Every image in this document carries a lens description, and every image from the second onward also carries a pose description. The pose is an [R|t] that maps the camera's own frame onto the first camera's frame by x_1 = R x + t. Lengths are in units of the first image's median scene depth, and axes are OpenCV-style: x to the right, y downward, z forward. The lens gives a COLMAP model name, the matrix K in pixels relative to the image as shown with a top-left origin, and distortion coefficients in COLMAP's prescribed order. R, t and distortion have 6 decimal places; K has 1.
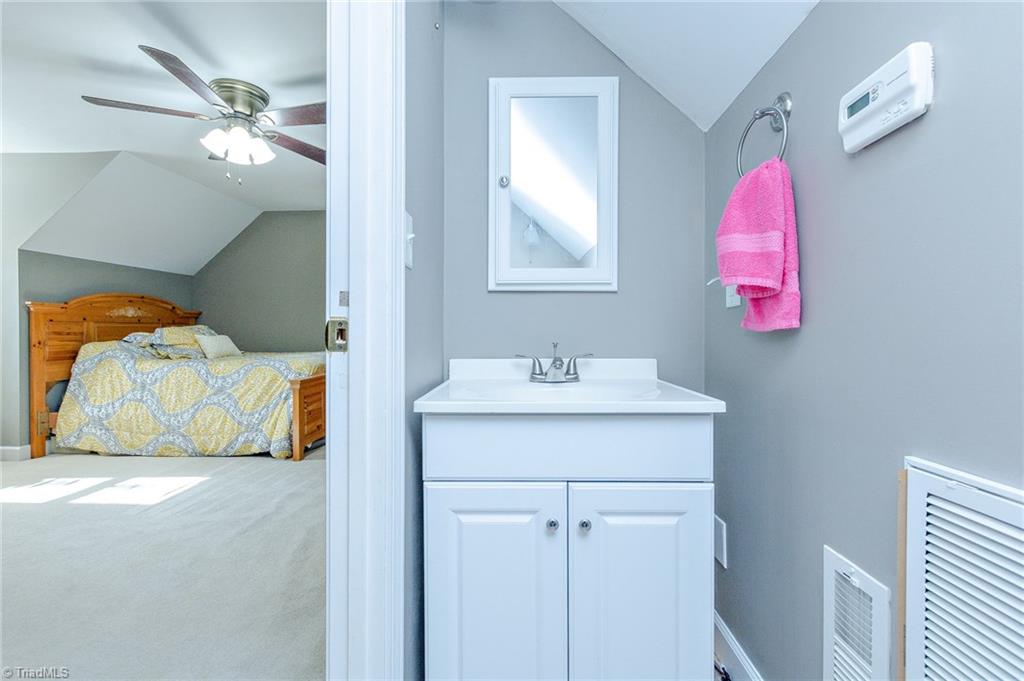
lens RADIAL K [[467.8, 0, 511.5], [0, 467.8, 344.7], [0, 0, 1]] dist [0.012279, -0.003646]
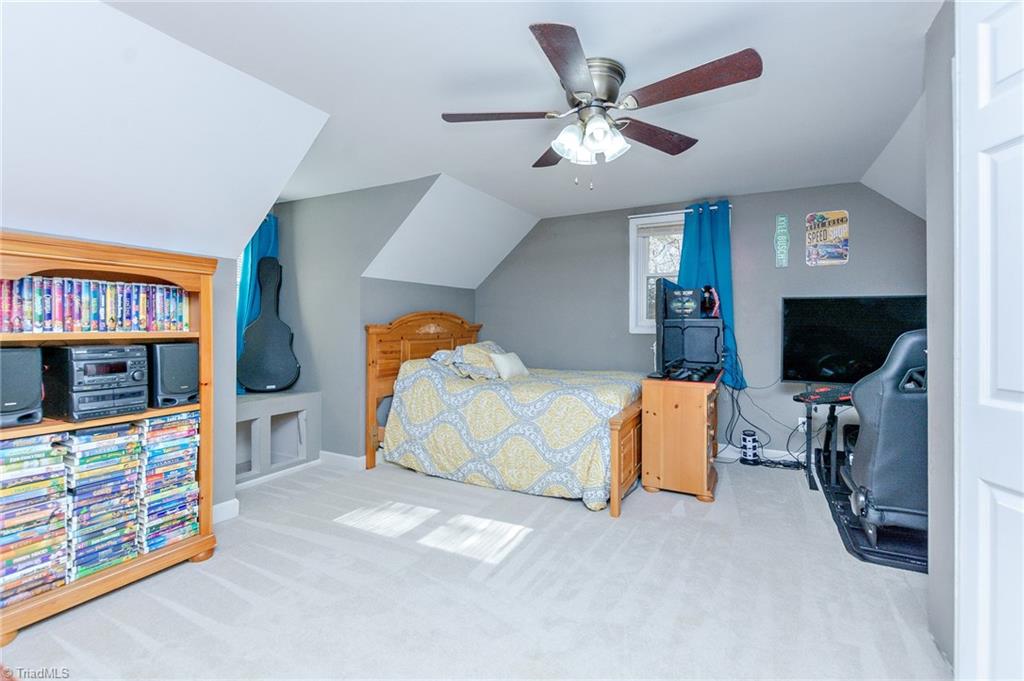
lens RADIAL K [[467.8, 0, 494.7], [0, 467.8, 331.5], [0, 0, 1]] dist [0.012279, -0.003646]
pose [[0.899975, 0.004761, -0.435915, -0.267621], [-0.009737, 0.999910, -0.009183, -0.063019], [0.435832, 0.012509, 0.899941, 0.147116]]
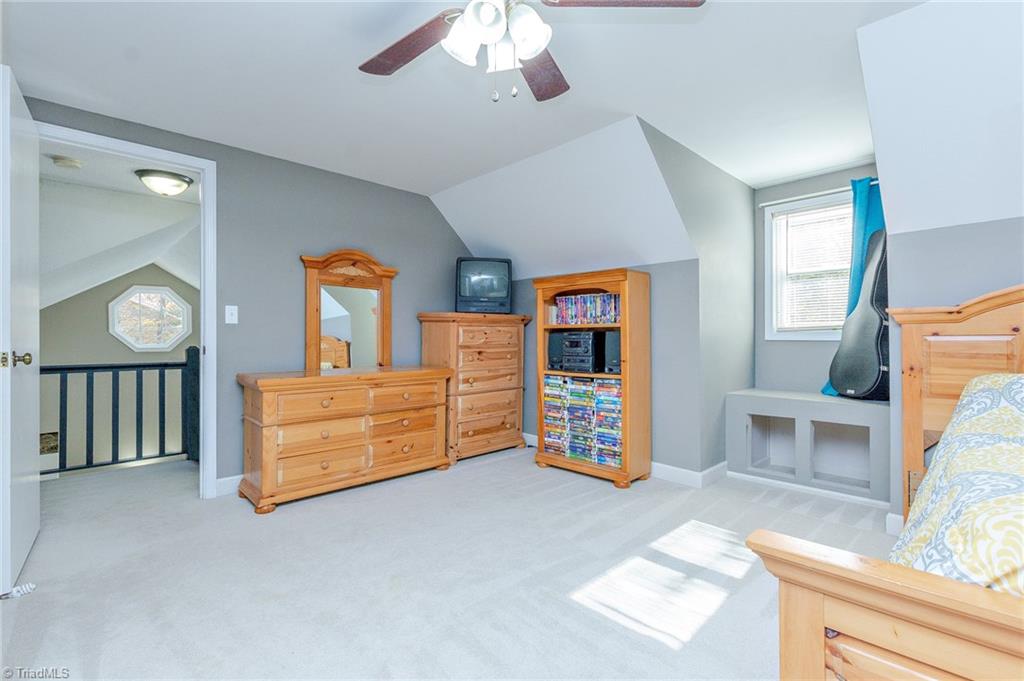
lens RADIAL K [[467.8, 0, 511.0], [0, 467.8, 335.4], [0, 0, 1]] dist [0.012279, -0.003646]
pose [[-0.678280, 0.001598, -0.734802, -0.119093], [-0.012801, 0.999820, 0.013990, -0.050743], [0.734692, 0.018895, -0.678137, 0.990078]]
